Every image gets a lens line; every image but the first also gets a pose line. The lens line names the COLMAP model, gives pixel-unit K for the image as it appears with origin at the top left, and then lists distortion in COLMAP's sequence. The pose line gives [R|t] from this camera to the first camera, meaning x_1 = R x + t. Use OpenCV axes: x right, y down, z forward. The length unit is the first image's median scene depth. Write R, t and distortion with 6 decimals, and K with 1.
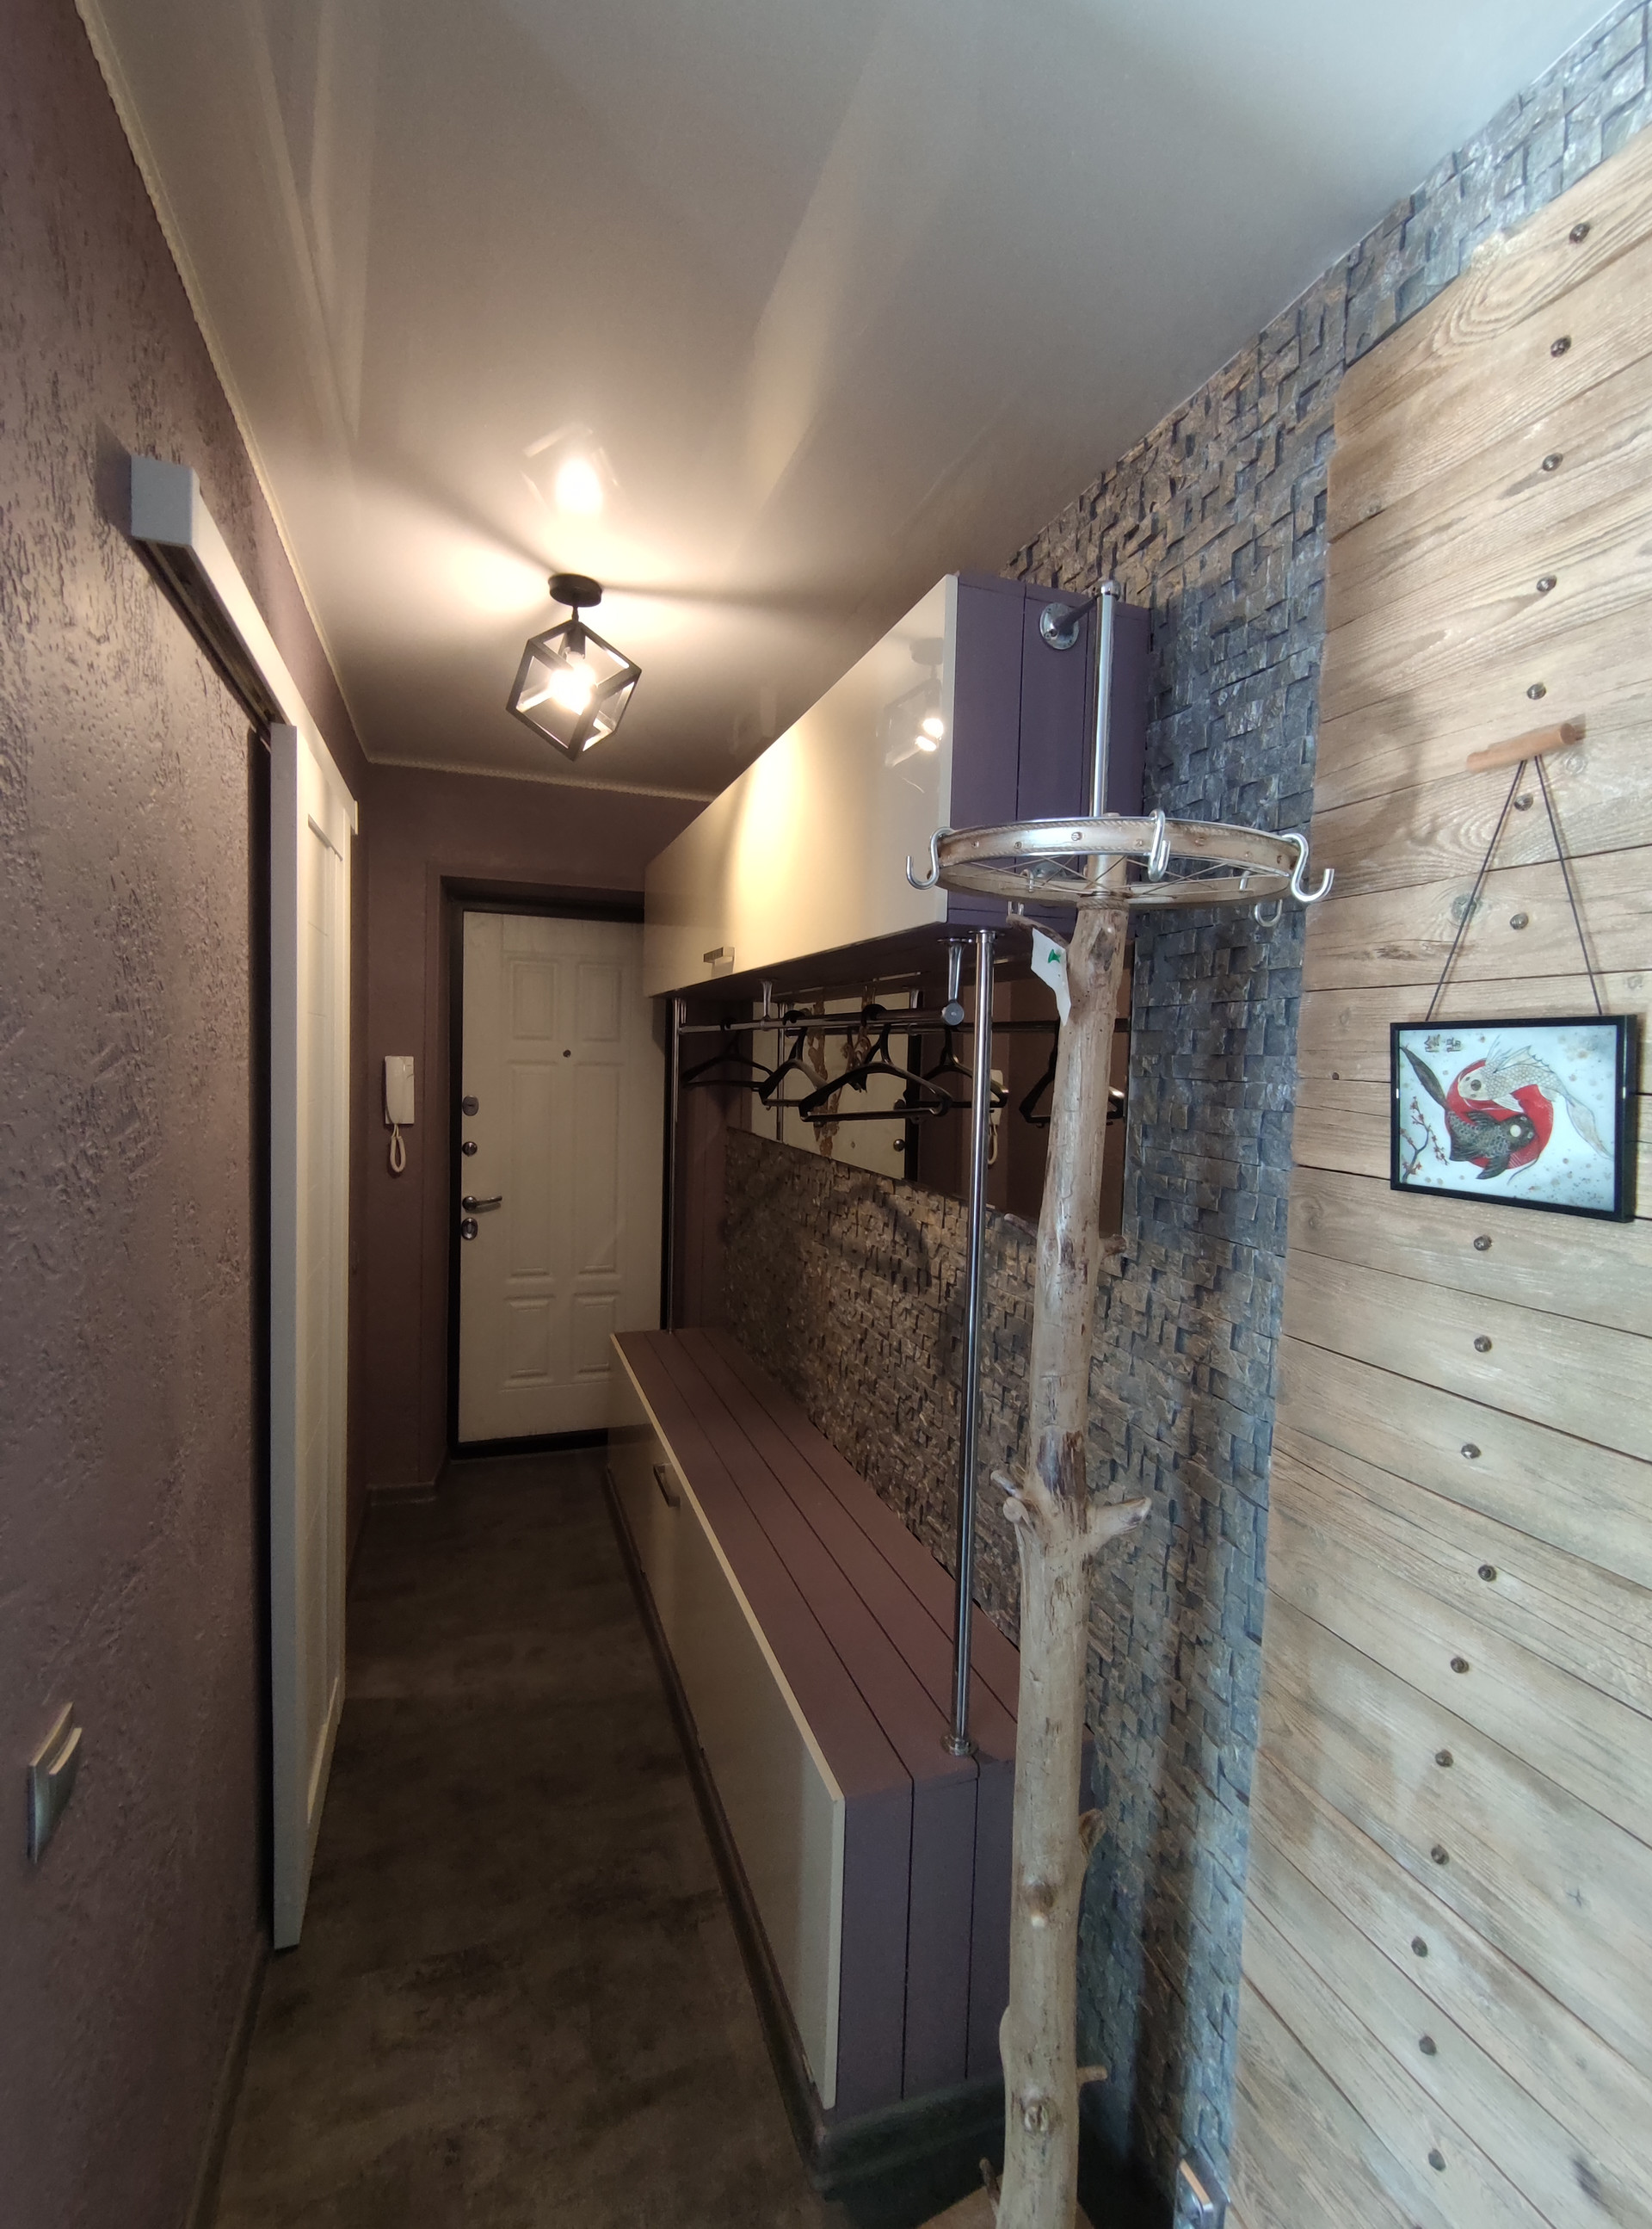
lens RADIAL K [[1024.0, 0, 815.2], [0, 1024.0, 1112.5], [0, 0, 1]] dist [-0.000165, -0.001633]
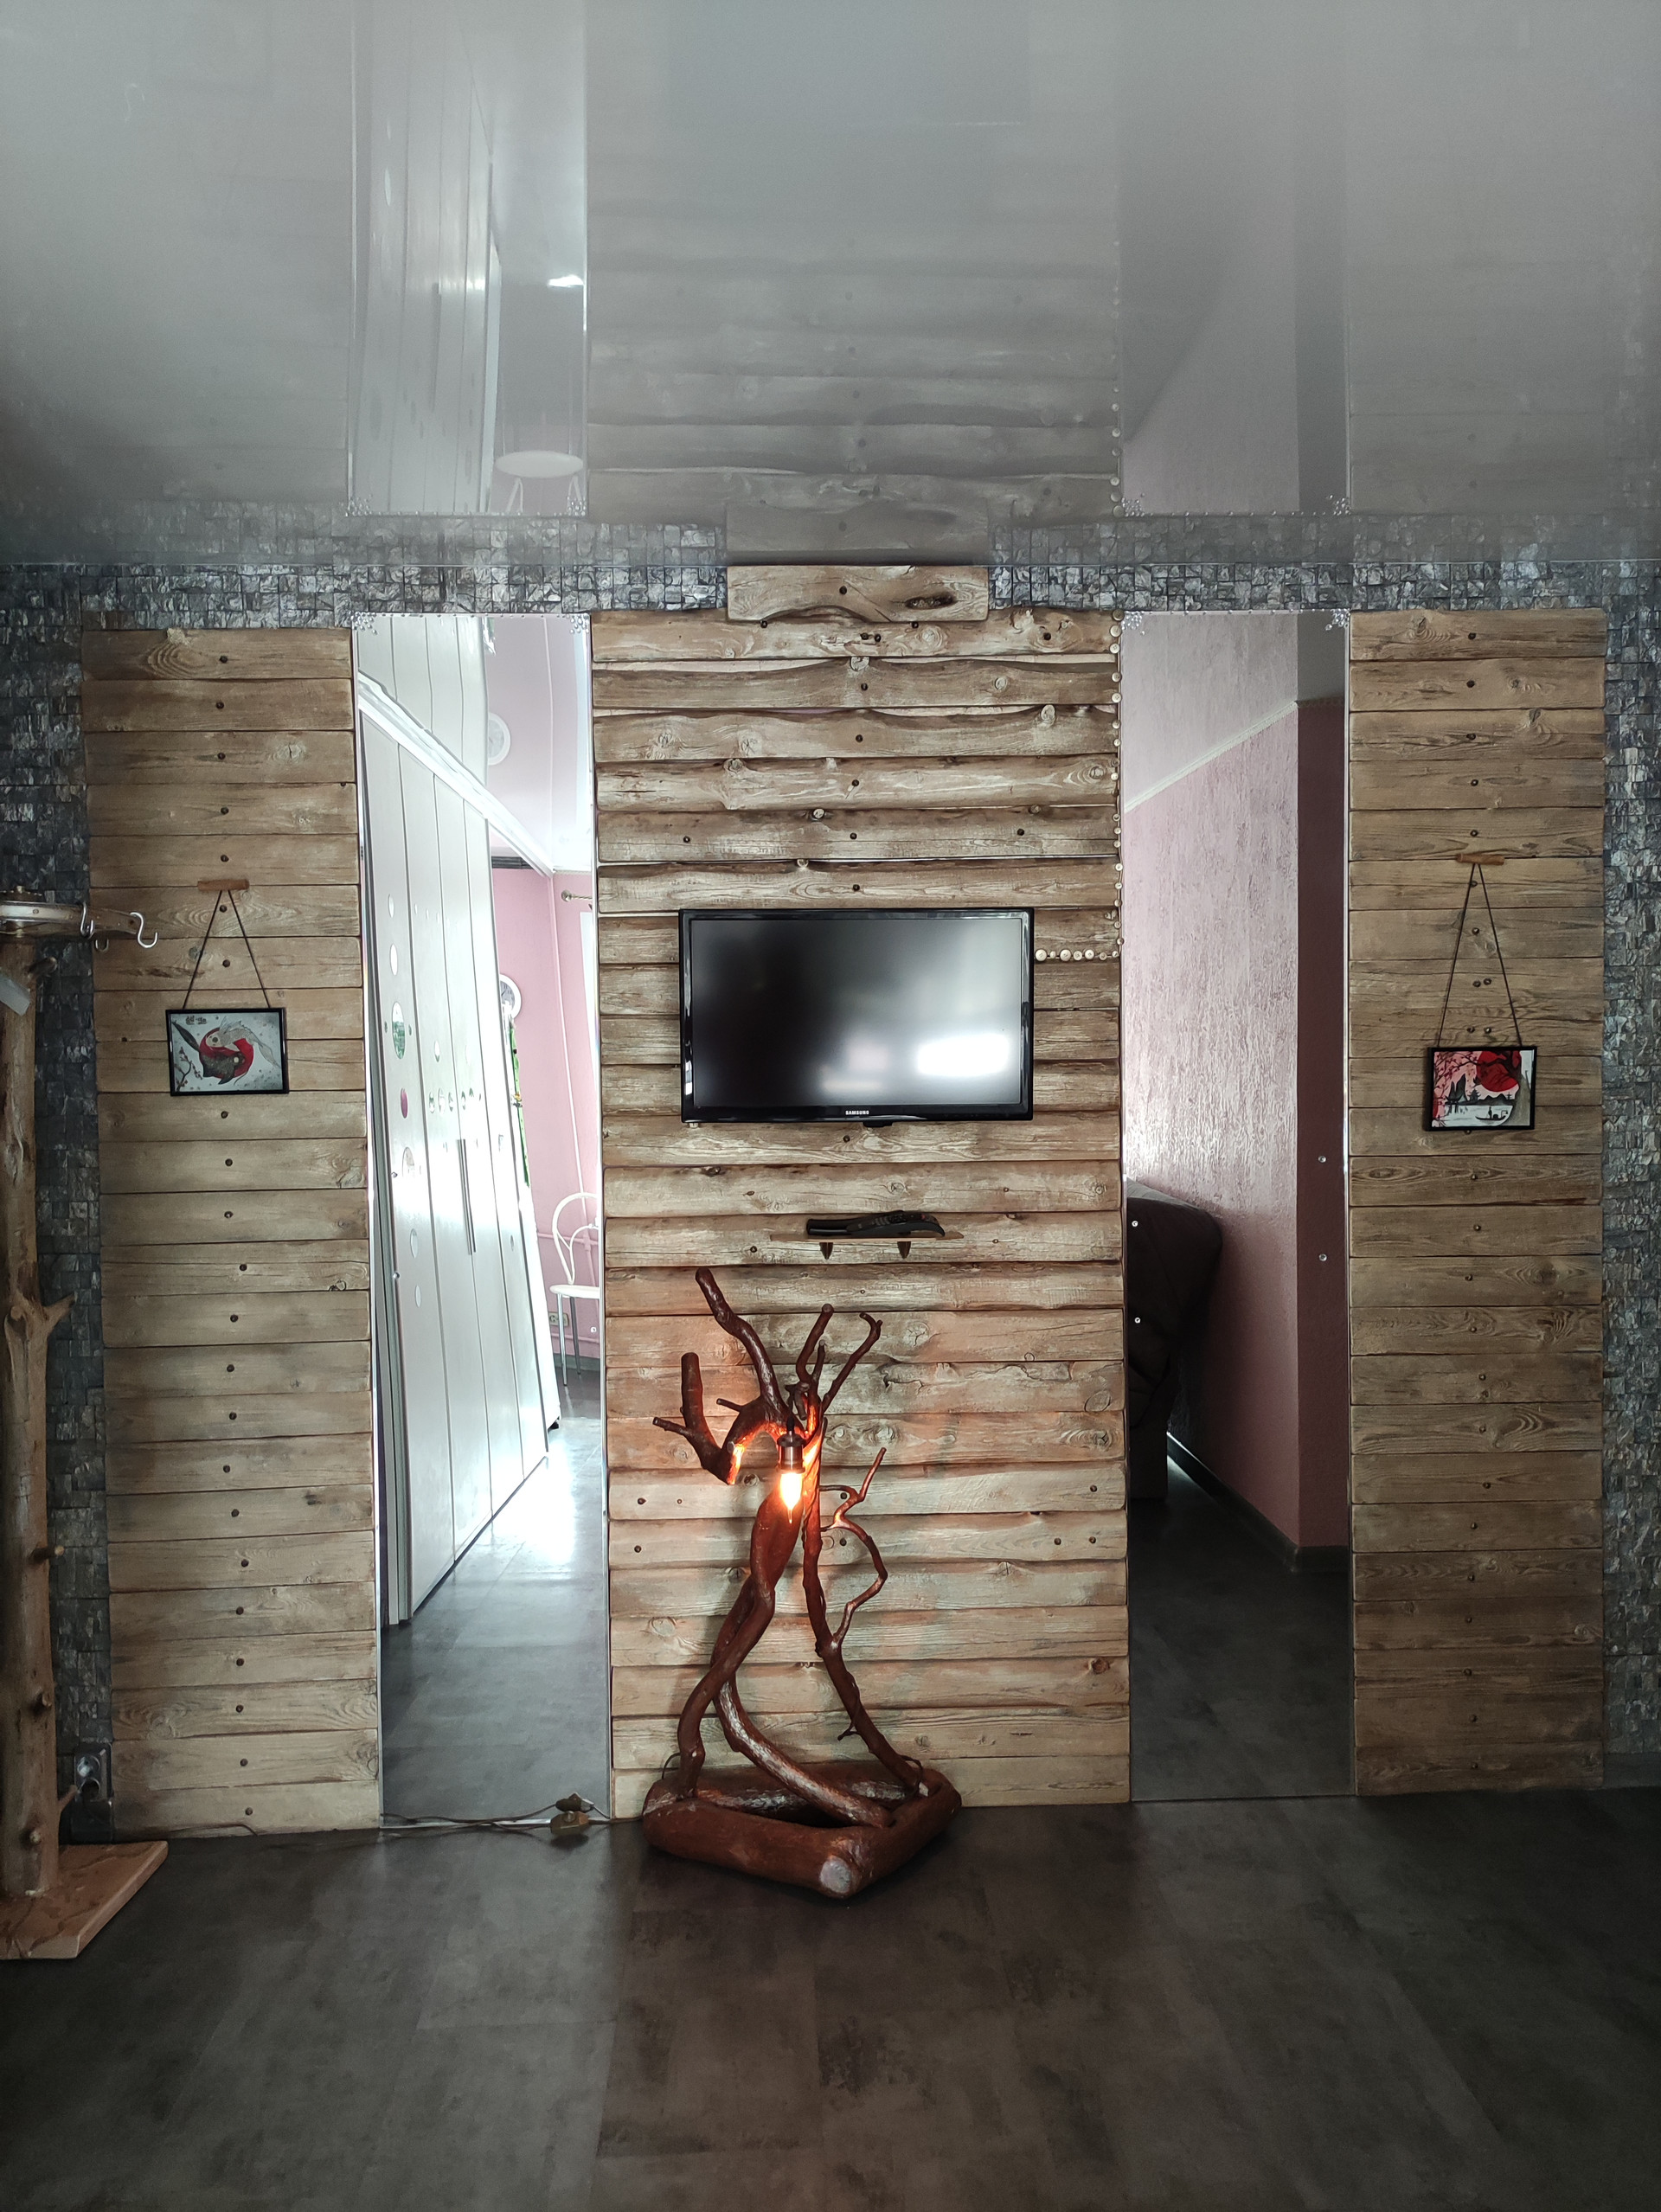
lens RADIAL K [[1636.8, 0, 826.4], [0, 1636.8, 1112.0], [0, 0, 1]] dist [0.049224, -0.025024]
pose [[0.262204, -0.063832, 0.962899, -2.251667], [0.077825, 0.995959, 0.044831, 0.065646], [-0.961869, 0.063183, 0.266113, -1.077607]]
